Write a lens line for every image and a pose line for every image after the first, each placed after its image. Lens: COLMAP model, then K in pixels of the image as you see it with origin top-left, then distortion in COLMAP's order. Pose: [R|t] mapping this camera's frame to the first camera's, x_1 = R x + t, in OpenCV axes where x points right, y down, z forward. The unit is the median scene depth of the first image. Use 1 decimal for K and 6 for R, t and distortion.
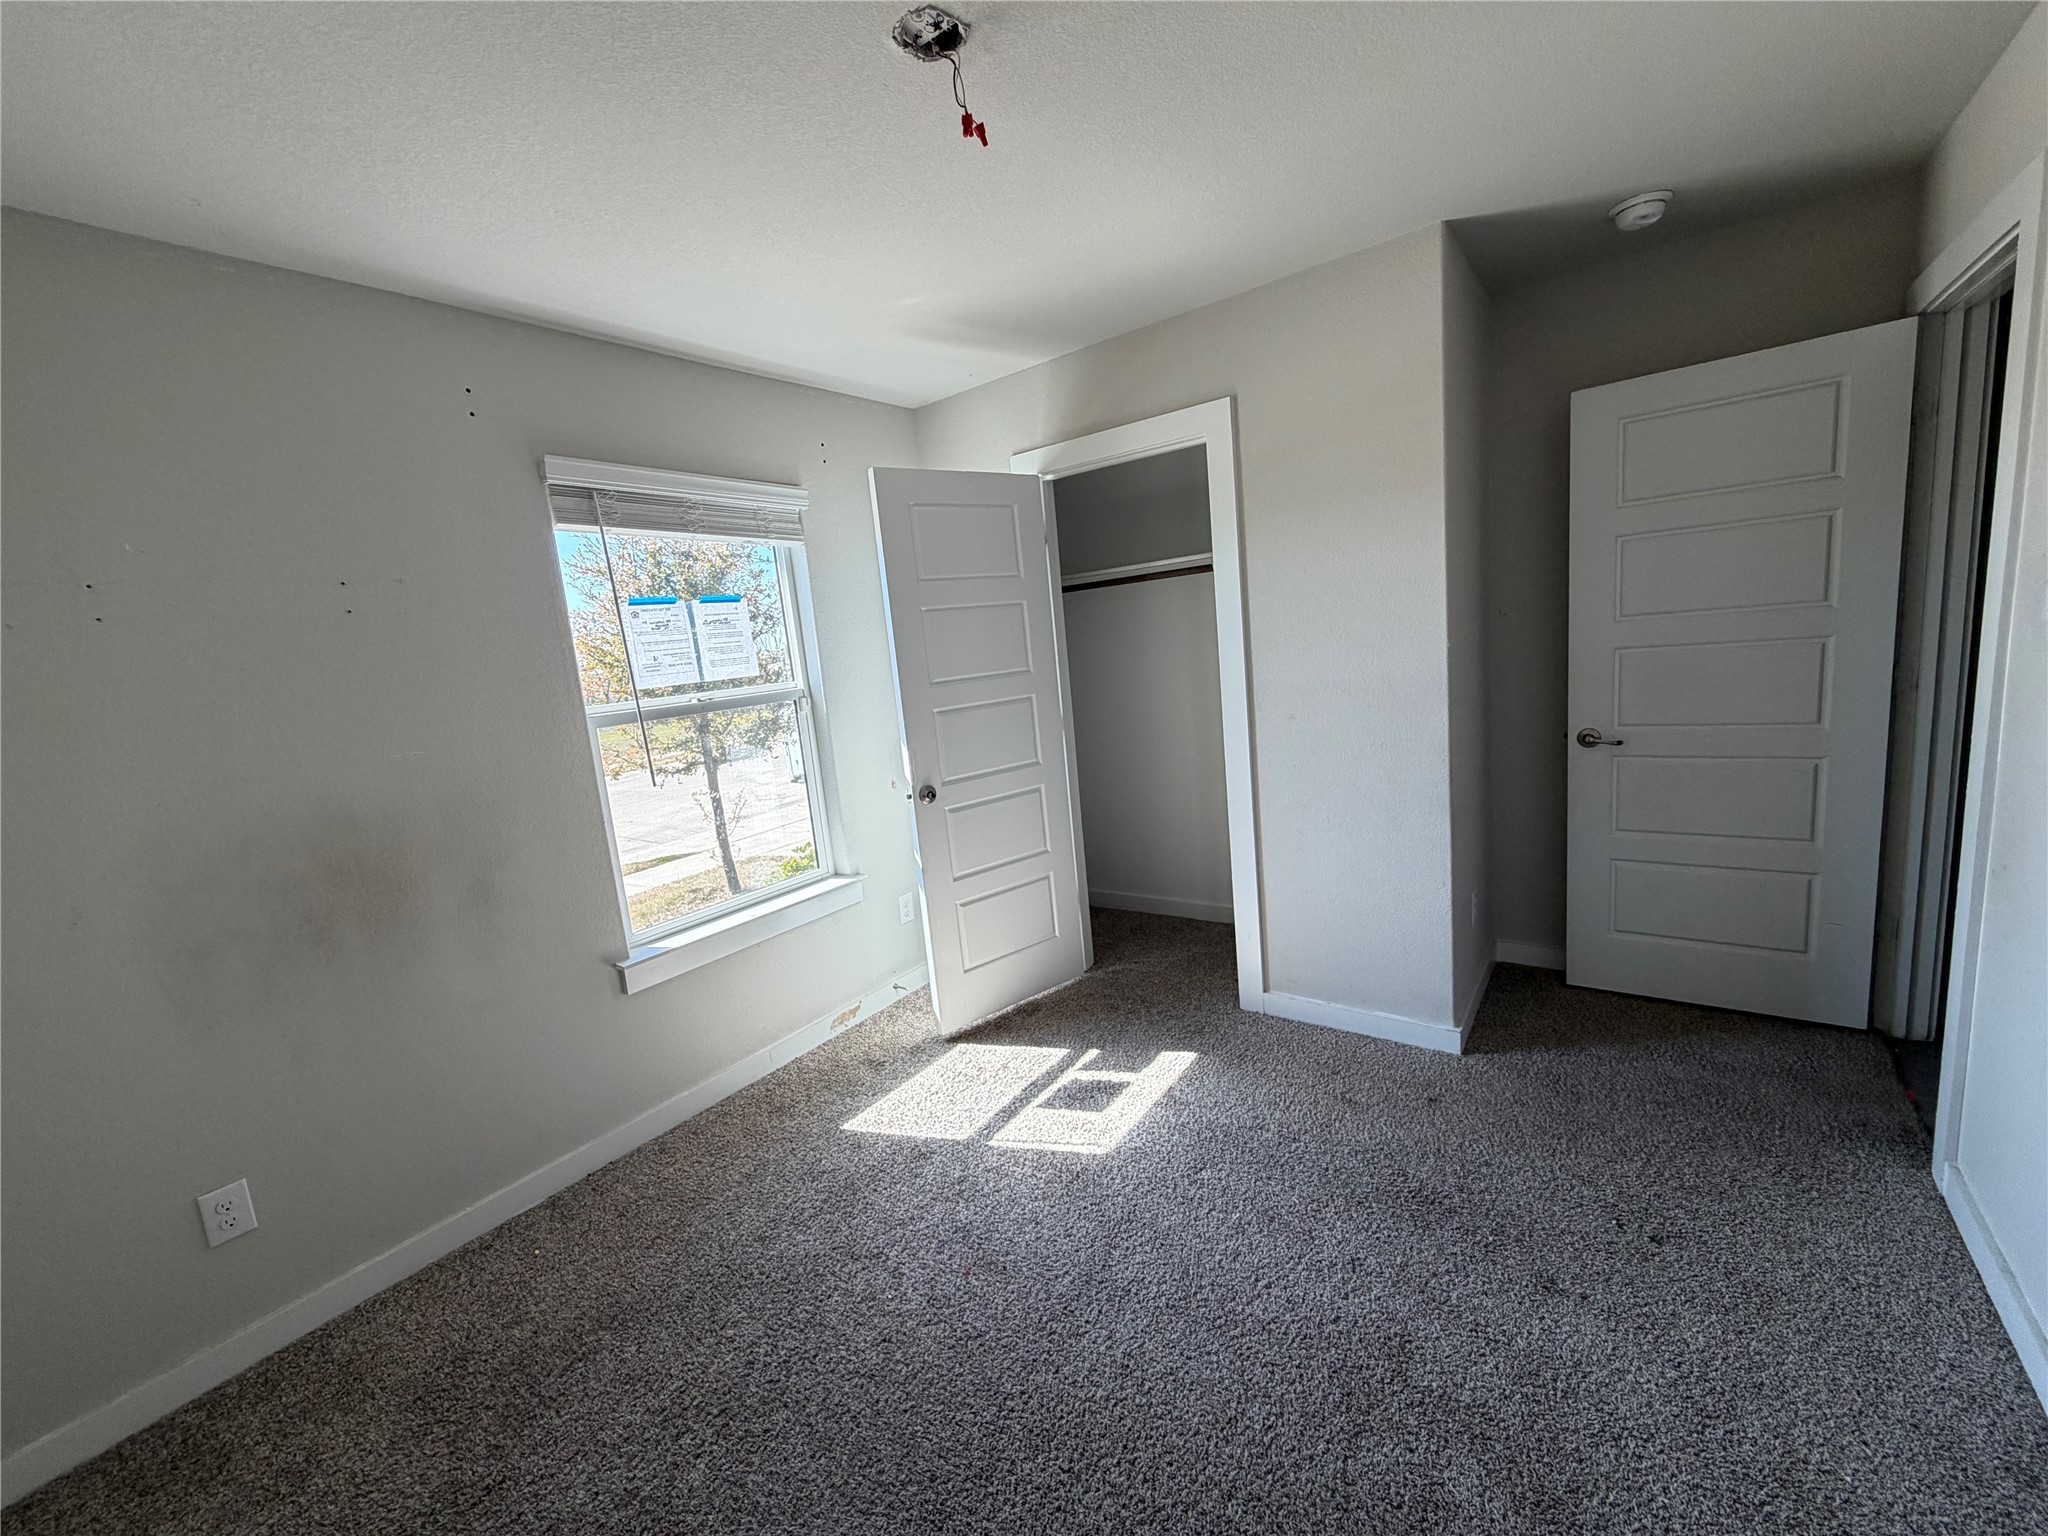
lens RADIAL K [[816.5, 0, 1020.1], [0, 816.5, 770.7], [0, 0, 1]] dist [-0.002923, 0.000197]
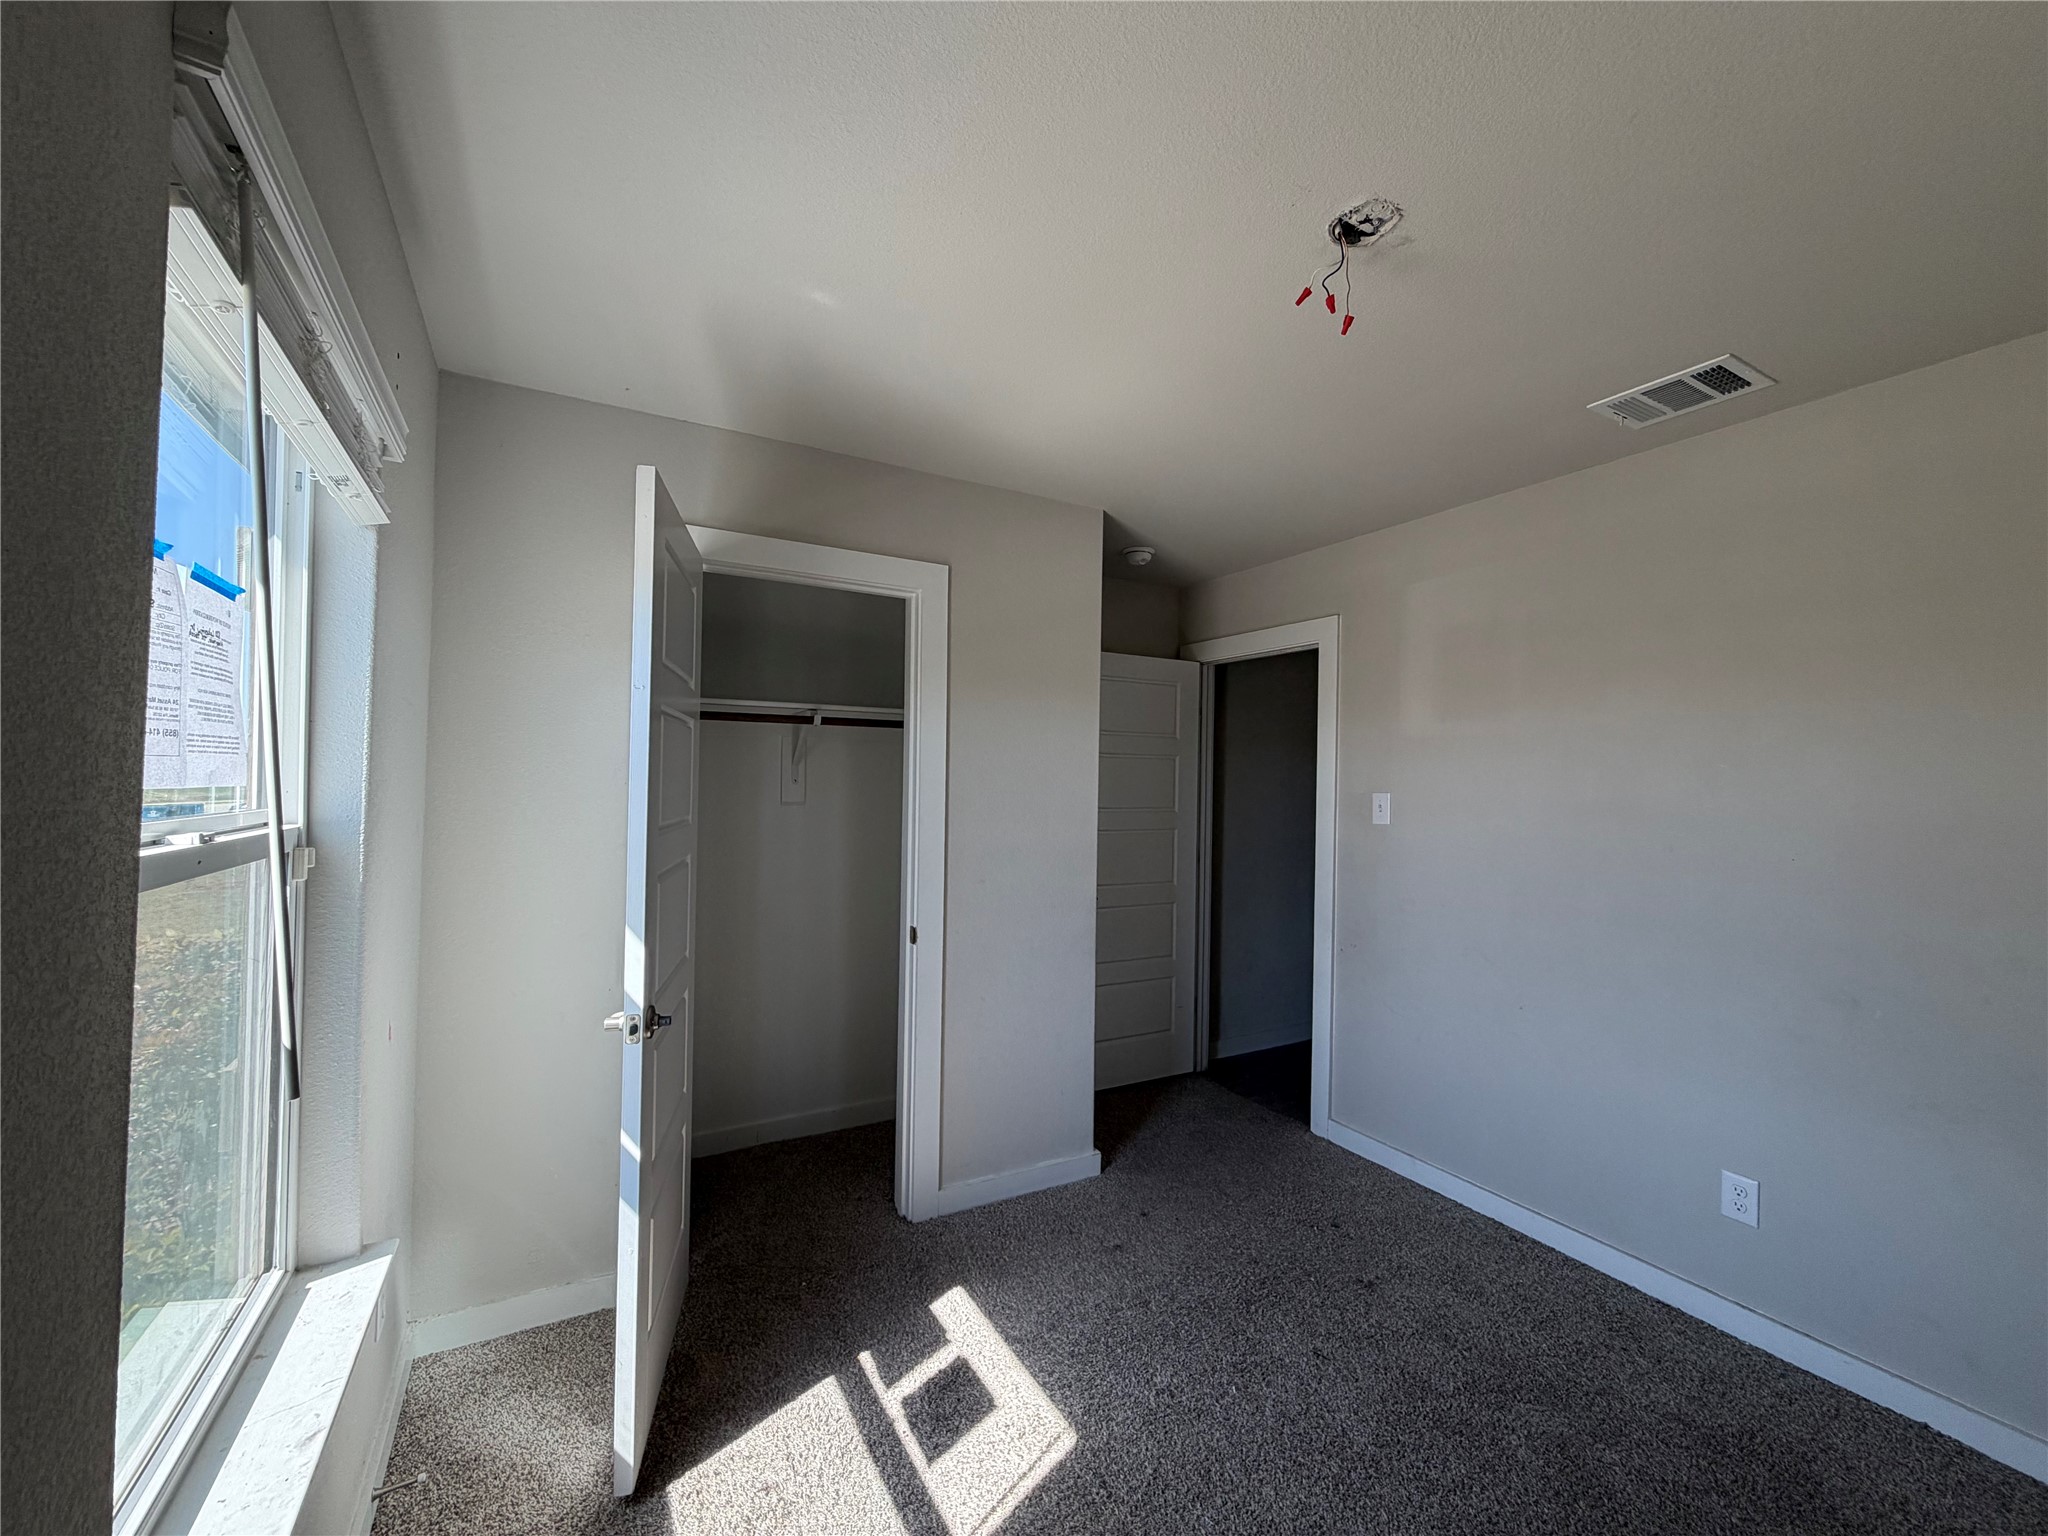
lens RADIAL K [[816.5, 0, 1020.1], [0, 816.5, 770.7], [0, 0, 1]] dist [-0.002923, 0.000197]
pose [[0.392043, 0.117490, 0.912413, -0.596558], [0.089436, 0.982245, -0.164910, -0.030784], [-0.915589, 0.146255, 0.374575, 0.561954]]
